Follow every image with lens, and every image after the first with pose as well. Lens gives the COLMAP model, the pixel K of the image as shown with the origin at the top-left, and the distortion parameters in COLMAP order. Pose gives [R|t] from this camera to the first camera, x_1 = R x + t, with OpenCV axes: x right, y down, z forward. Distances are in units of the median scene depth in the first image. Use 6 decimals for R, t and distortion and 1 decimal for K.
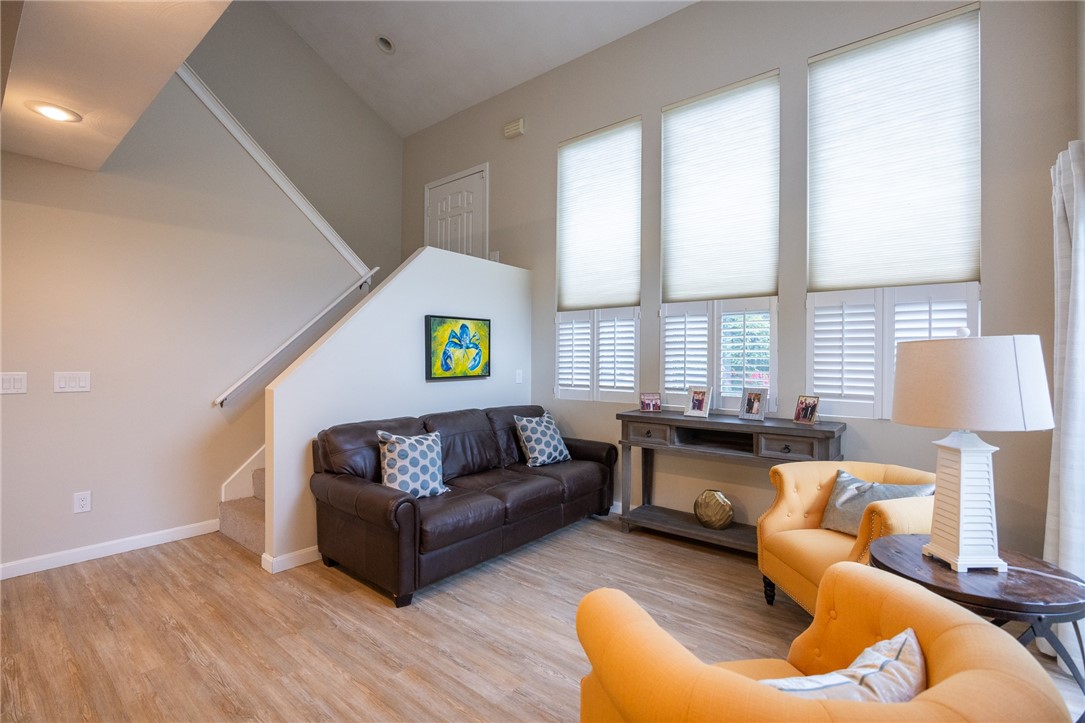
lens RADIAL K [[488.7, 0, 542.5], [0, 488.7, 361.5], [0, 0, 1]] dist [-0.016573, 0.000022]
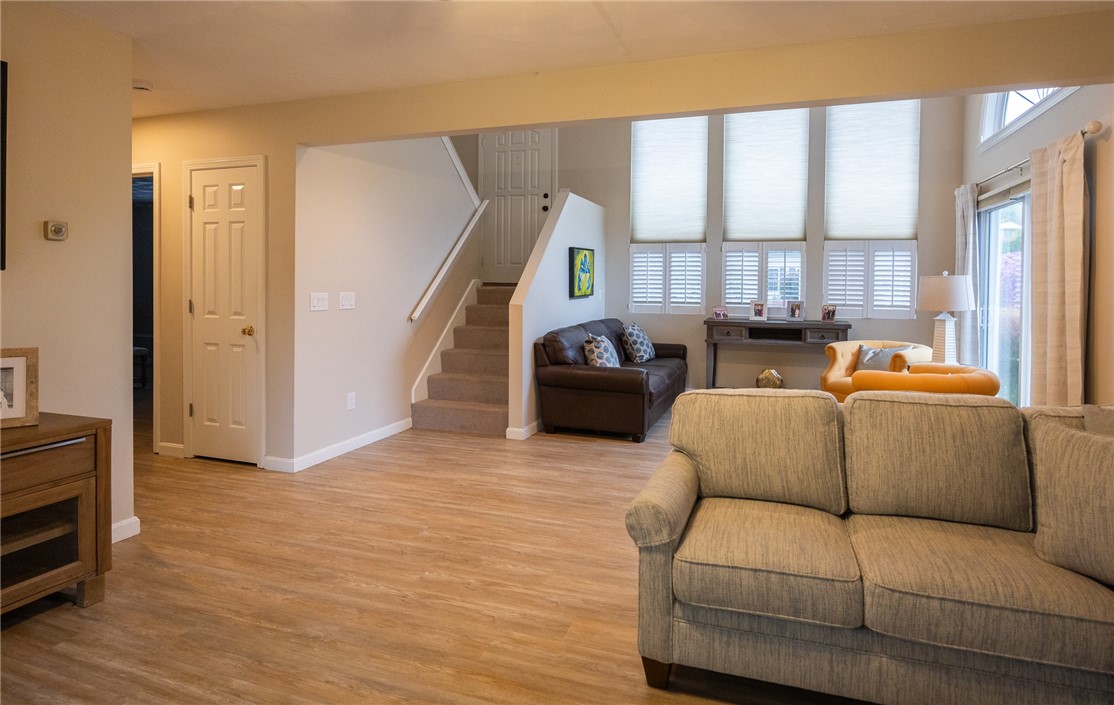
lens RADIAL K [[623.2, 0, 559.4], [0, 623.2, 292.7], [0, 0, 1]] dist [-0.008211, -0.000561]
pose [[0.938838, -0.004702, 0.344326, -0.864368], [-0.002226, 0.999803, 0.019723, -0.008346], [-0.344351, -0.019283, 0.938643, -0.544731]]
